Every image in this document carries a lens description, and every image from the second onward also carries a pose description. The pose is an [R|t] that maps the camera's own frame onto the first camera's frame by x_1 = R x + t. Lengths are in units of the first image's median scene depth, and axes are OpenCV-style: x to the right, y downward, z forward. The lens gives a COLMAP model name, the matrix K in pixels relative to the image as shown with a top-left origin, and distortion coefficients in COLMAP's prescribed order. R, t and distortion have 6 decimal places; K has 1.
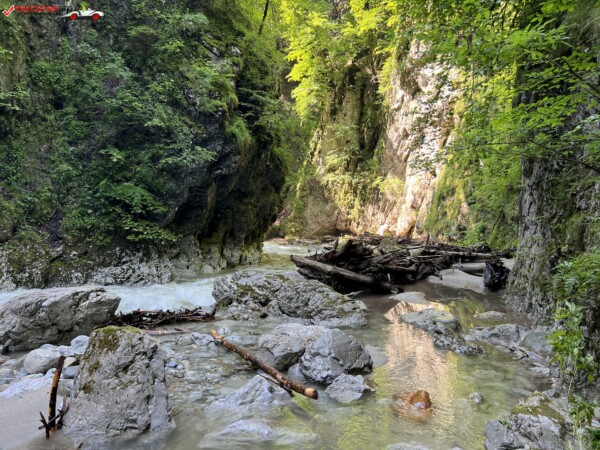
lens RADIAL K [[451.7, 0, 295.6], [0, 451.7, 226.2], [0, 0, 1]] dist [0.059345, -0.075446]
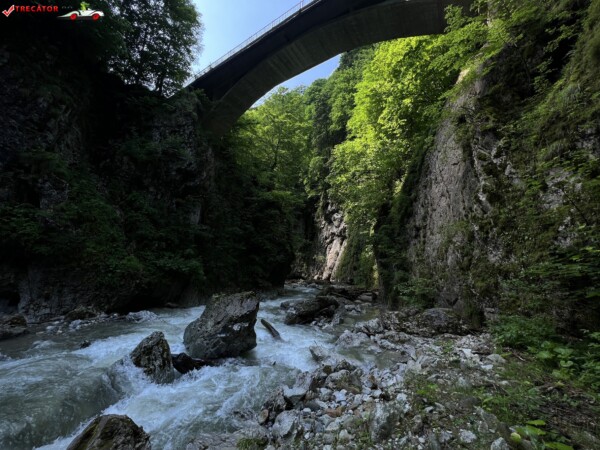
lens RADIAL K [[239.3, 0, 299.2], [0, 239.3, 226.2], [0, 0, 1]] dist [0.001370, 0.000308]
pose [[0.981285, 0.045116, 0.187200, -0.168393], [-0.010467, 0.983225, -0.182094, -0.029285], [-0.192275, 0.176727, 0.965297, -0.277192]]
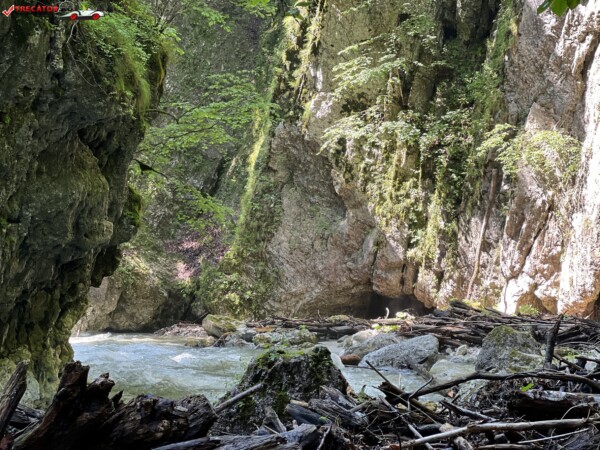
lens RADIAL K [[1346.7, 0, 308.2], [0, 1346.7, 223.5], [0, 0, 1]] dist [-0.387168, 9.310674]
pose [[0.999912, -0.008065, 0.010494, 0.048247], [0.008530, 0.998946, -0.045091, -0.000698], [-0.010119, 0.045177, 0.998928, 0.090322]]
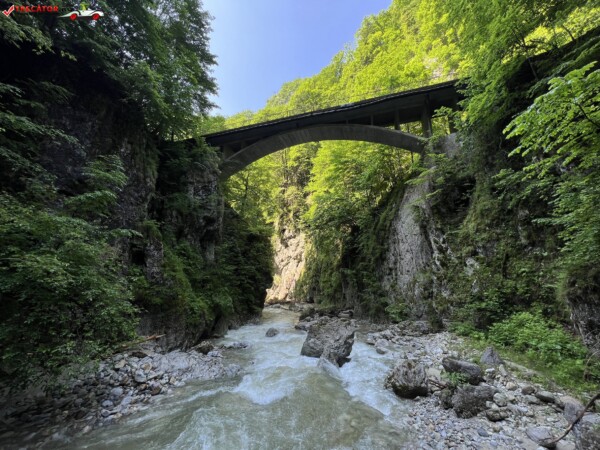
lens RADIAL K [[239.6, 0, 299.5], [0, 239.6, 225.8], [0, 0, 1]] dist [-0.001070, 0.000296]
pose [[0.884348, 0.081221, 0.459709, -0.387254], [0.034308, 0.970778, -0.237515, -0.065295], [-0.465567, 0.225818, 0.855718, -0.372761]]
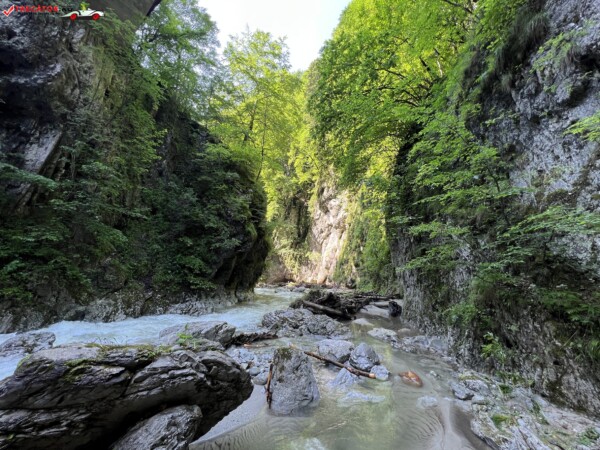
lens RADIAL K [[239.6, 0, 299.5], [0, 239.6, 225.8], [0, 0, 1]] dist [-0.001070, 0.000296]
pose [[0.983276, 0.047493, 0.175822, -0.048791], [-0.010987, 0.979111, -0.203032, -0.009405], [-0.181792, 0.197704, 0.963257, -0.017370]]
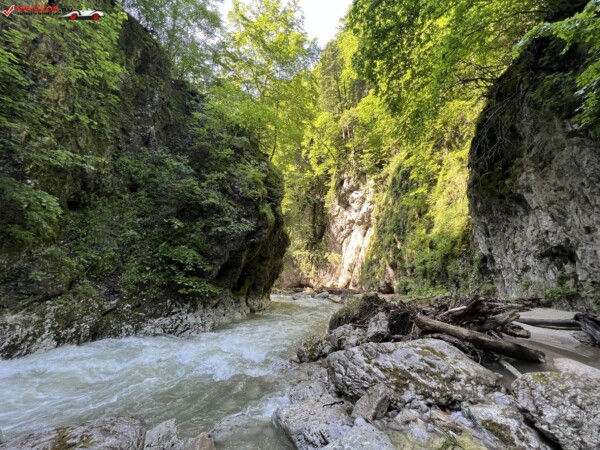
lens RADIAL K [[239.6, 0, 299.5], [0, 239.6, 225.8], [0, 0, 1]] dist [-0.001070, 0.000296]
pose [[0.989419, 0.031603, 0.141602, -0.061314], [0.001800, 0.973239, -0.229787, 0.001456], [-0.145074, 0.227610, 0.962885, 0.127374]]
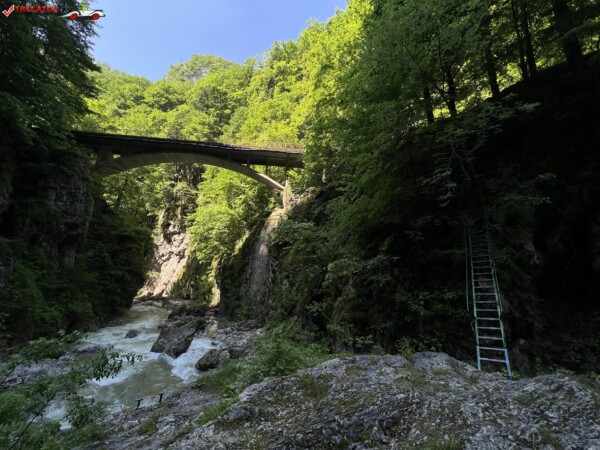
lens RADIAL K [[239.1, 0, 300.4], [0, 239.1, 225.9], [0, 0, 1]] dist [-0.000099, 0.000267]
pose [[0.609590, 0.150608, 0.778278, -0.428662], [0.001631, 0.981546, -0.191221, -0.113399], [-0.792715, 0.117836, 0.598095, -0.560308]]
